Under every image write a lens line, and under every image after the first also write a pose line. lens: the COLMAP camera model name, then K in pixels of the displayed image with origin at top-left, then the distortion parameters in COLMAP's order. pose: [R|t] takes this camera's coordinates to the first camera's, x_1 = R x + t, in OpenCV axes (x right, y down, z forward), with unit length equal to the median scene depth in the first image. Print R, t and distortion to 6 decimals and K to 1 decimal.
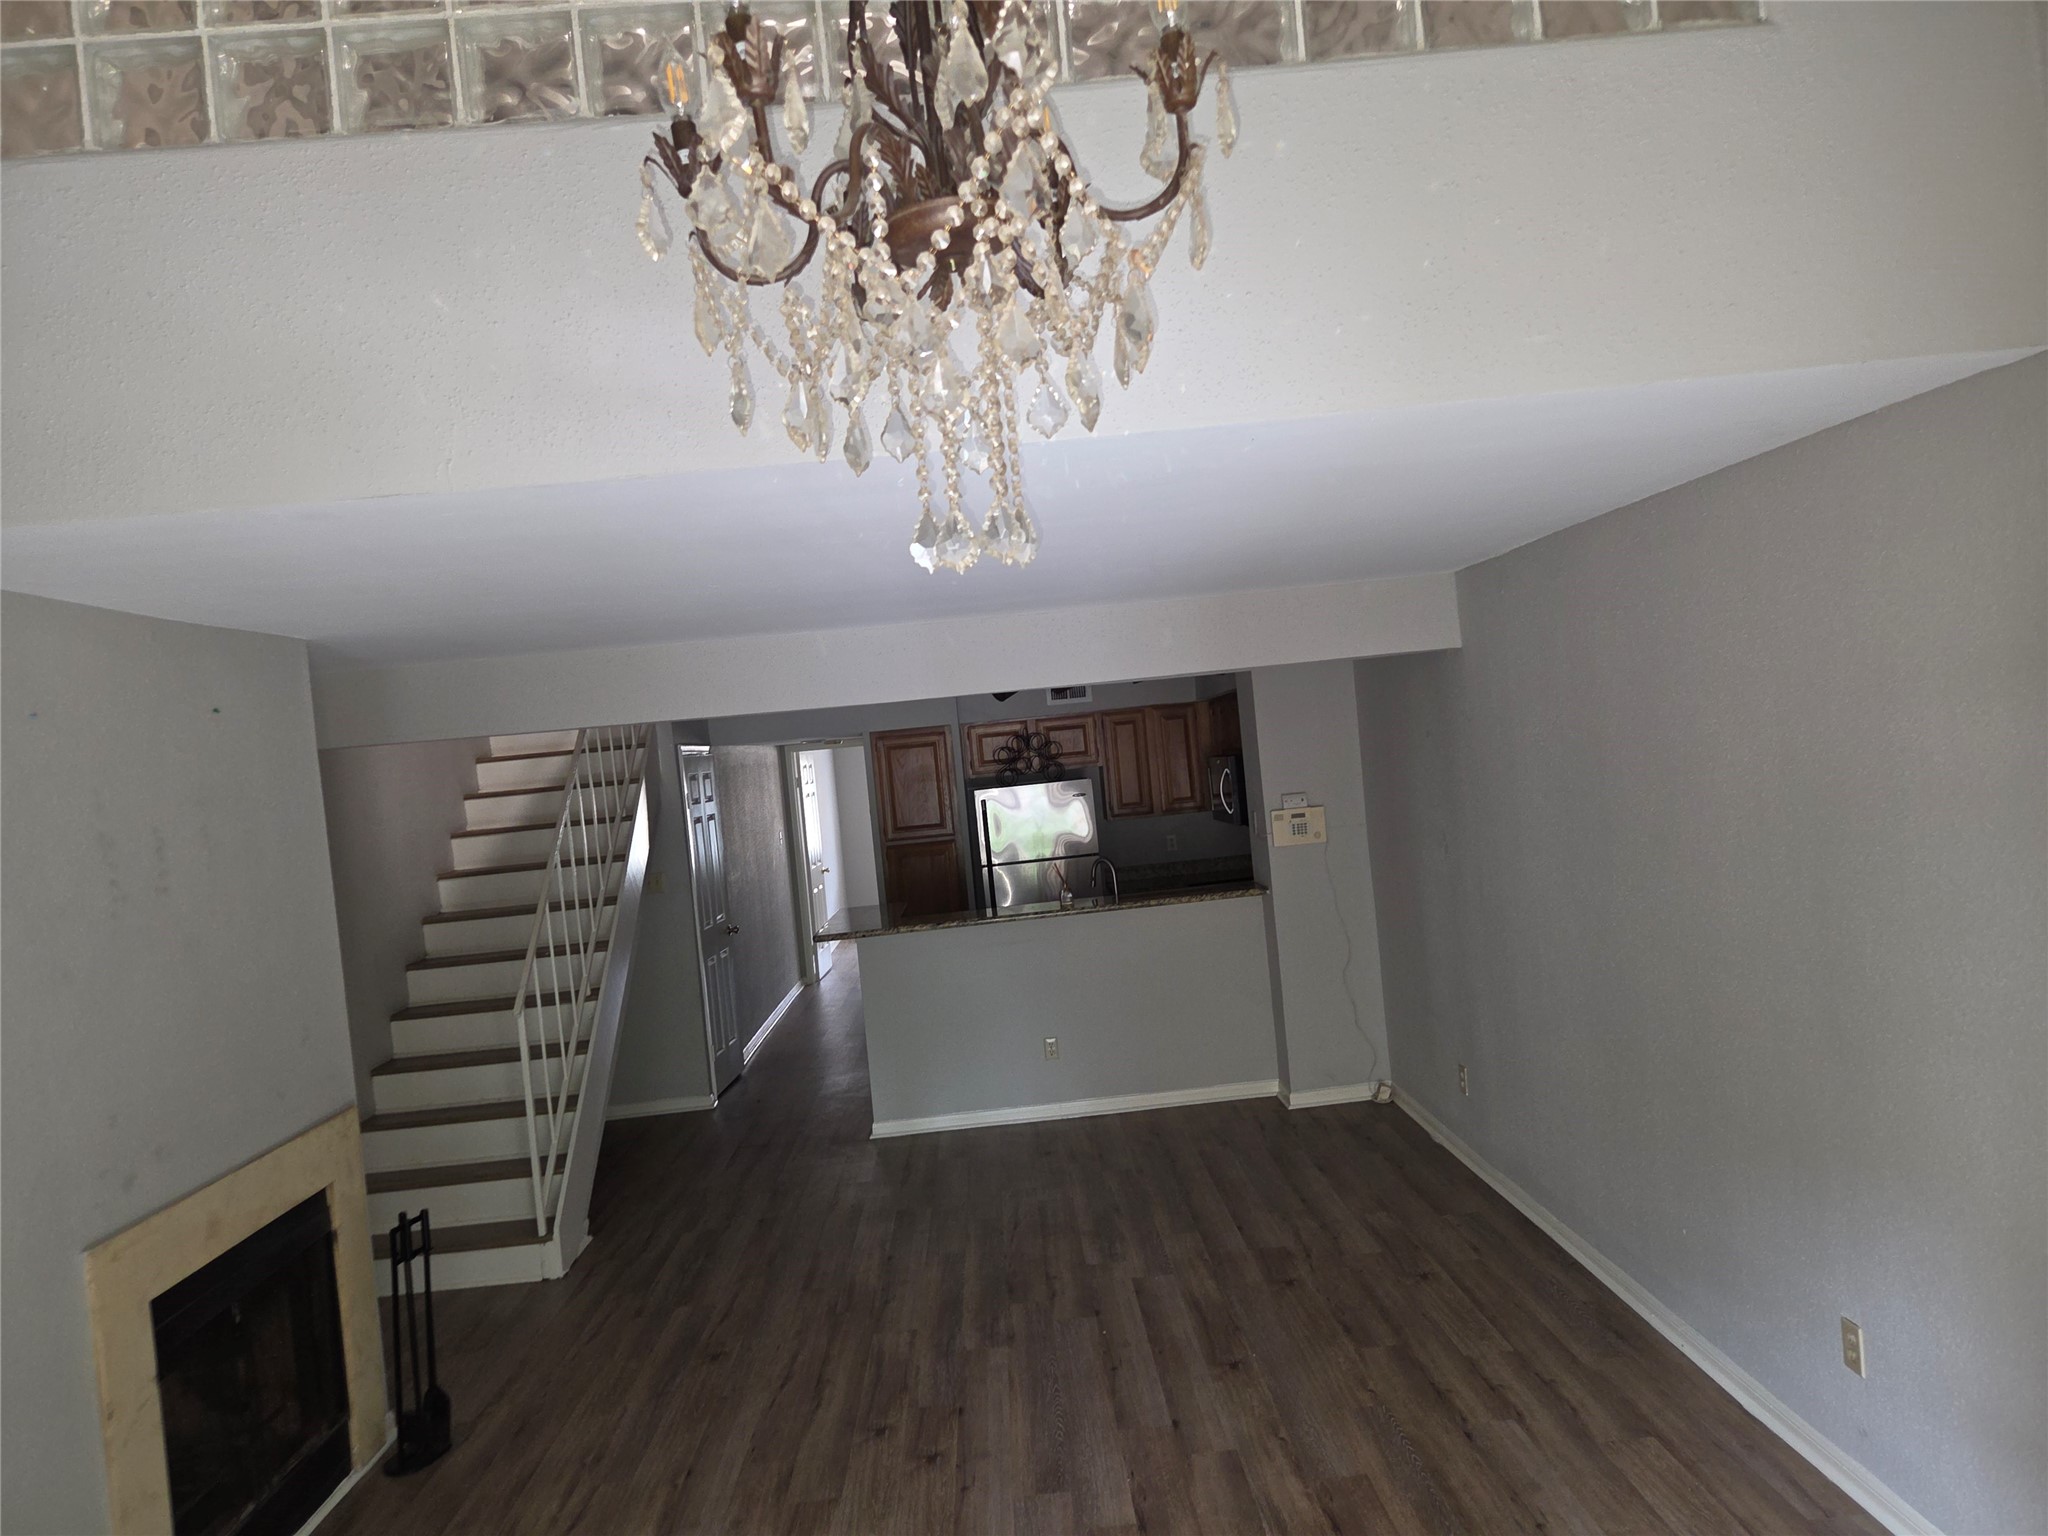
lens RADIAL K [[1371.9, 0, 1026.9], [0, 1371.9, 779.6], [0, 0, 1]] dist [0.055047, -0.040988]
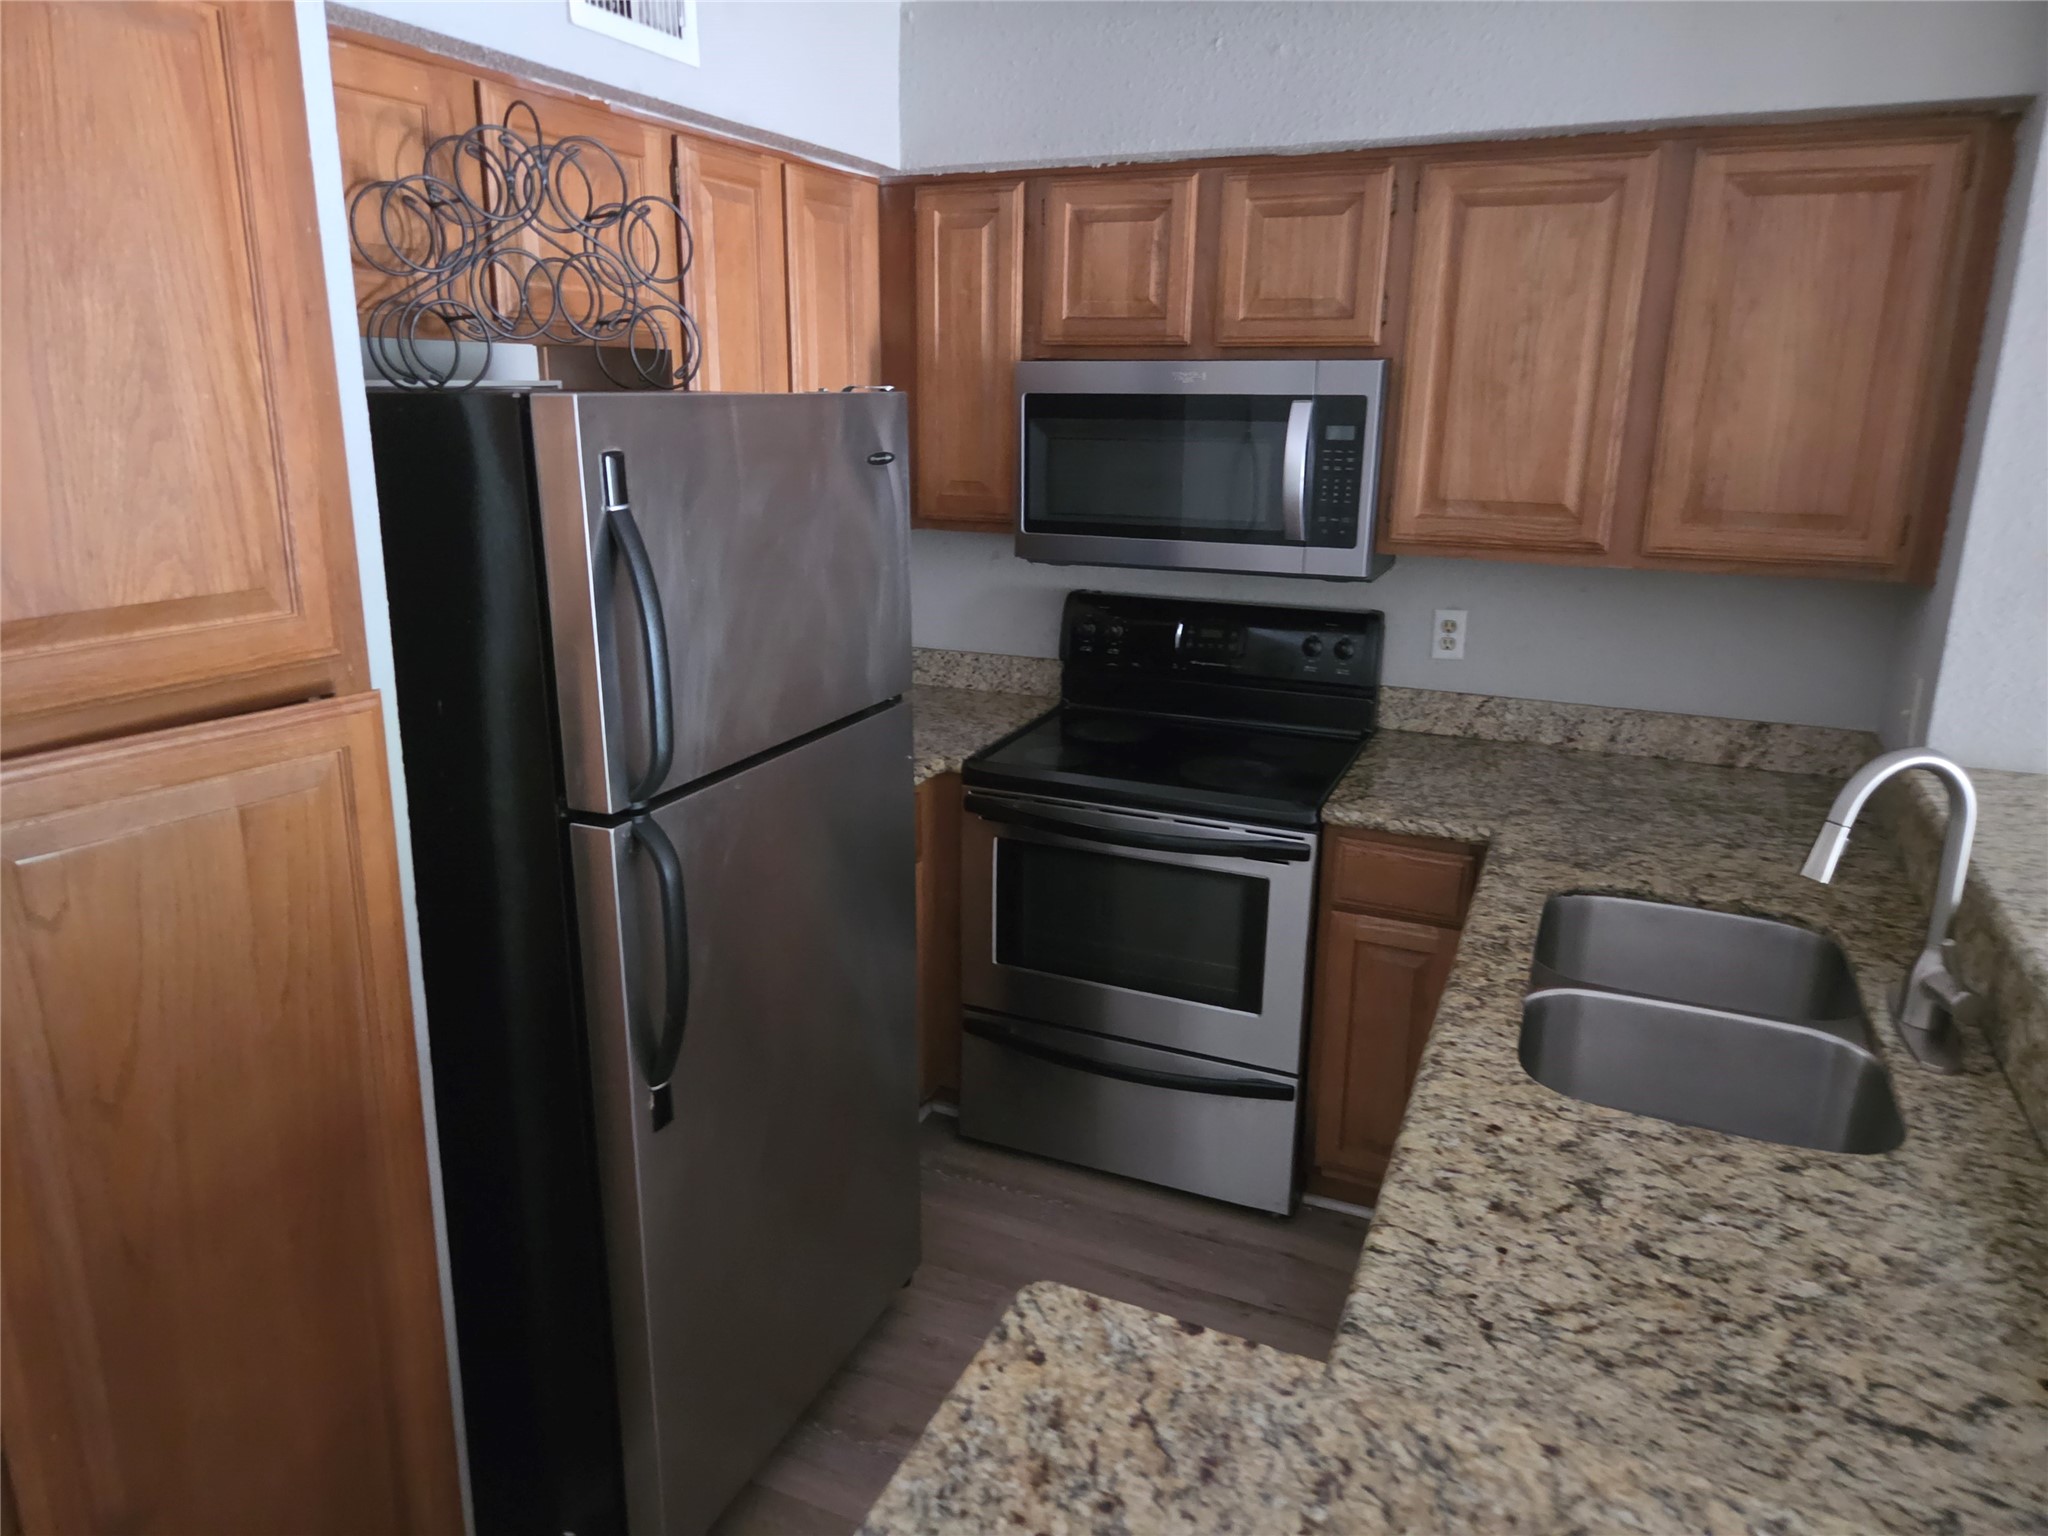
lens RADIAL K [[1371.9, 0, 1016.7], [0, 1371.9, 747.0], [0, 0, 1]] dist [0.055047, -0.040988]
pose [[0.427782, -0.129502, 0.894557, -0.315509], [-0.035017, 0.986566, 0.159567, 0.039984], [-0.903203, -0.099585, 0.417501, 1.579553]]
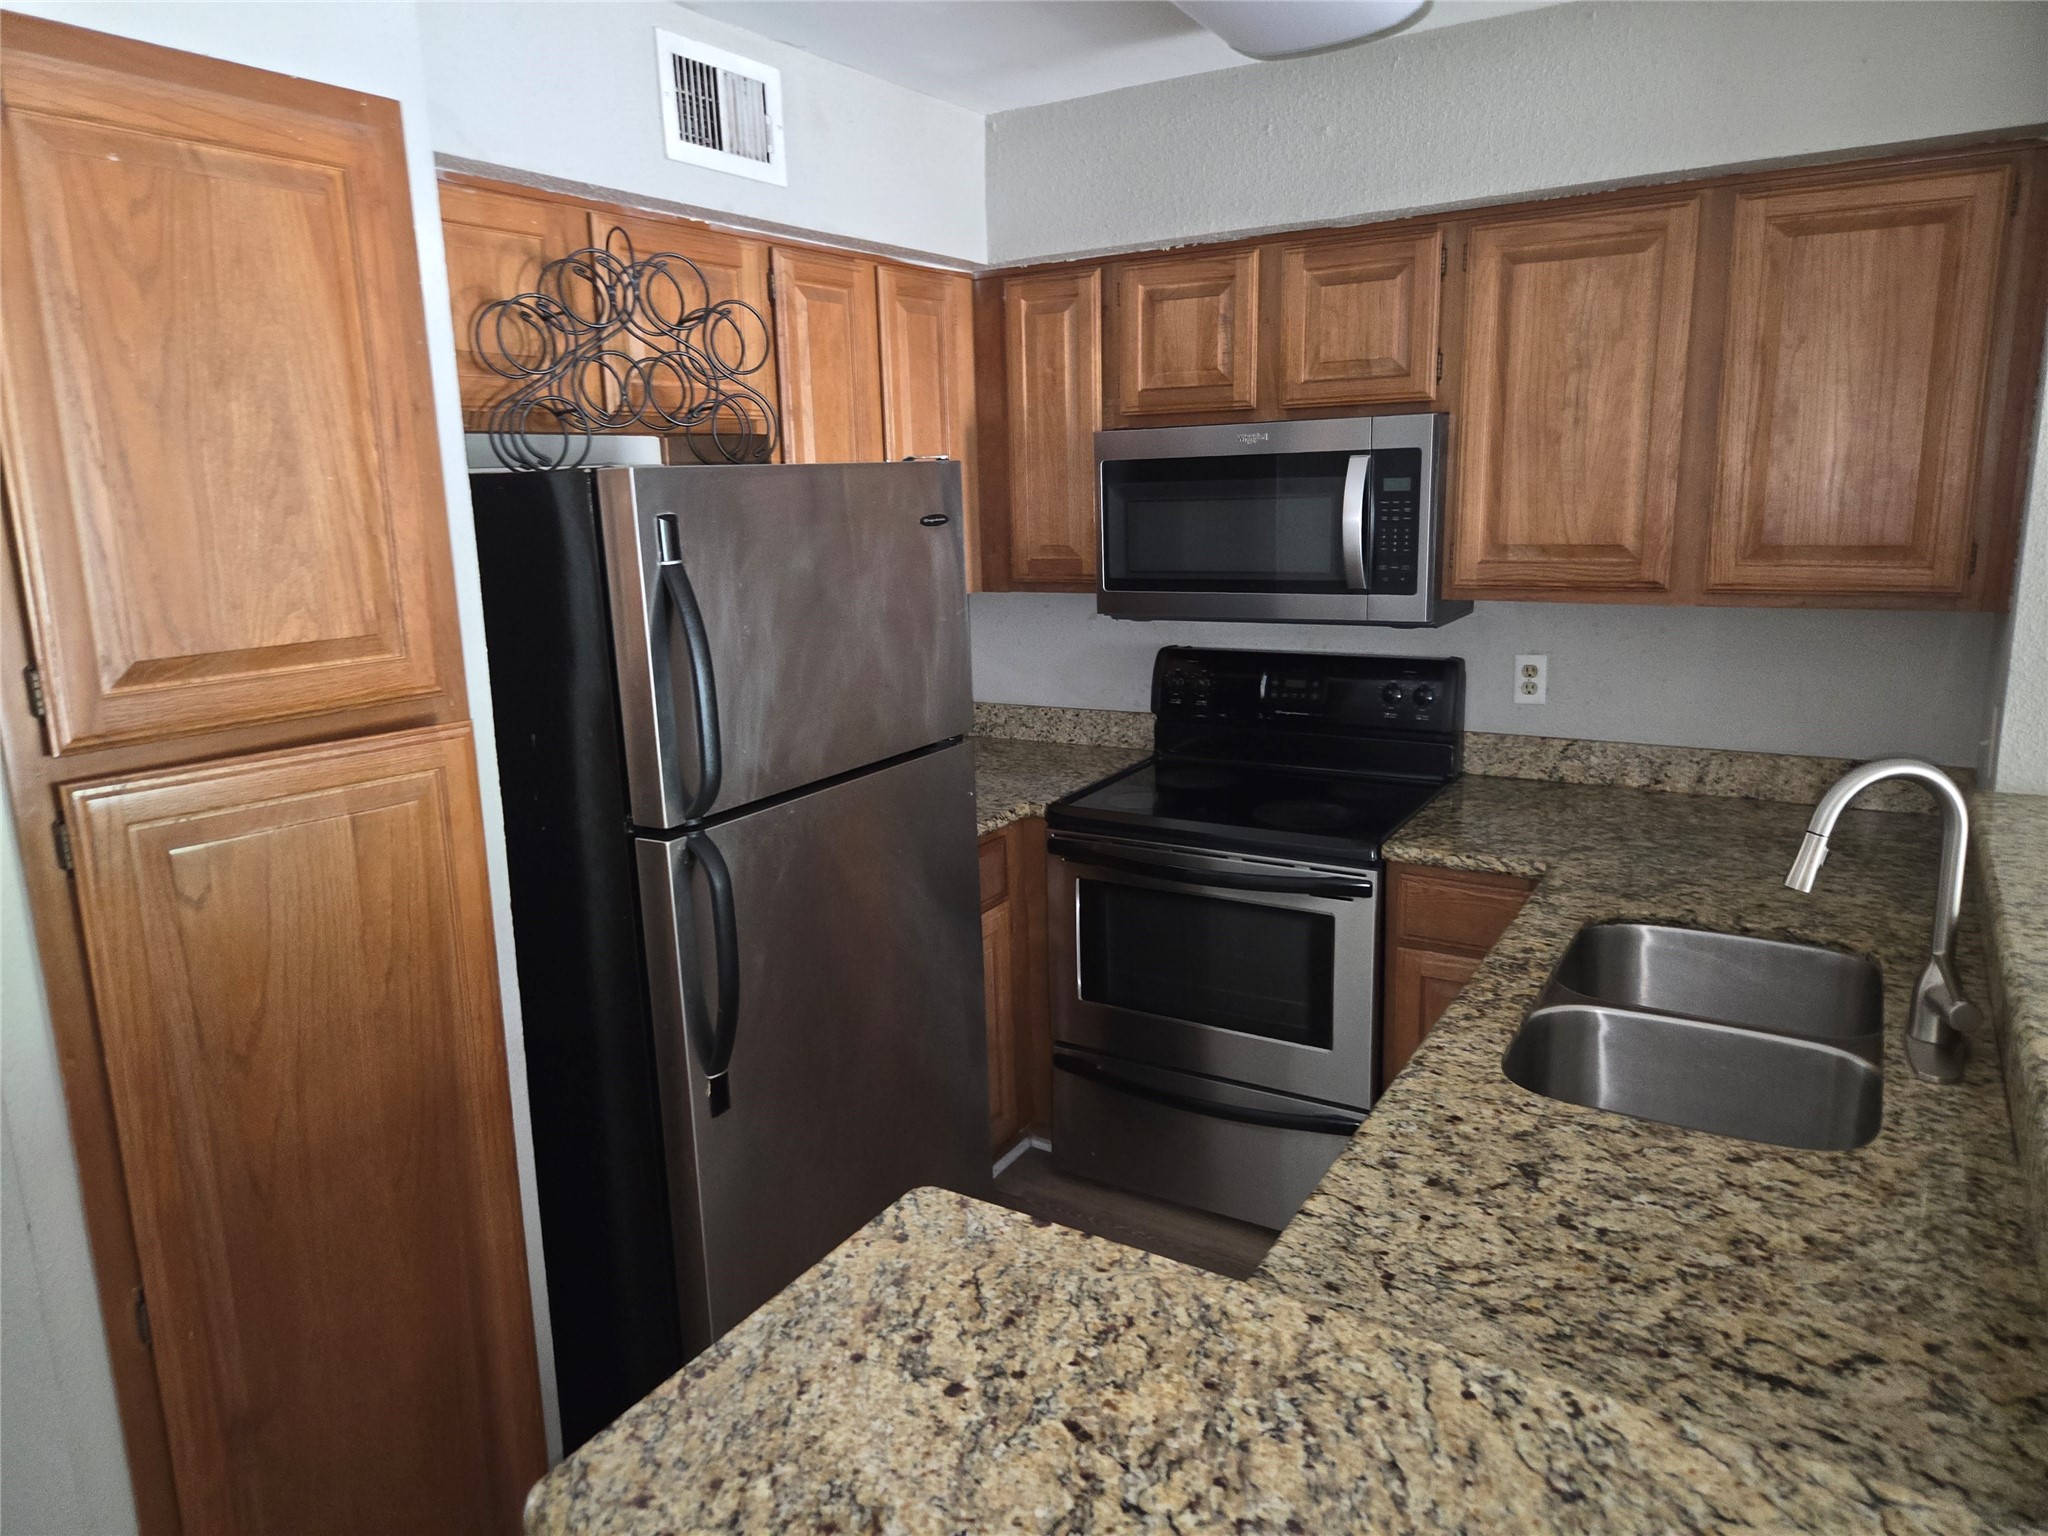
lens RADIAL K [[1371.9, 0, 1017.4], [0, 1371.9, 756.9], [0, 0, 1]] dist [0.055047, -0.040988]
pose [[0.547793, -0.088402, 0.831931, -0.324308], [-0.007767, 0.993821, 0.110719, 0.049875], [-0.836578, -0.067112, 0.543721, 1.517584]]
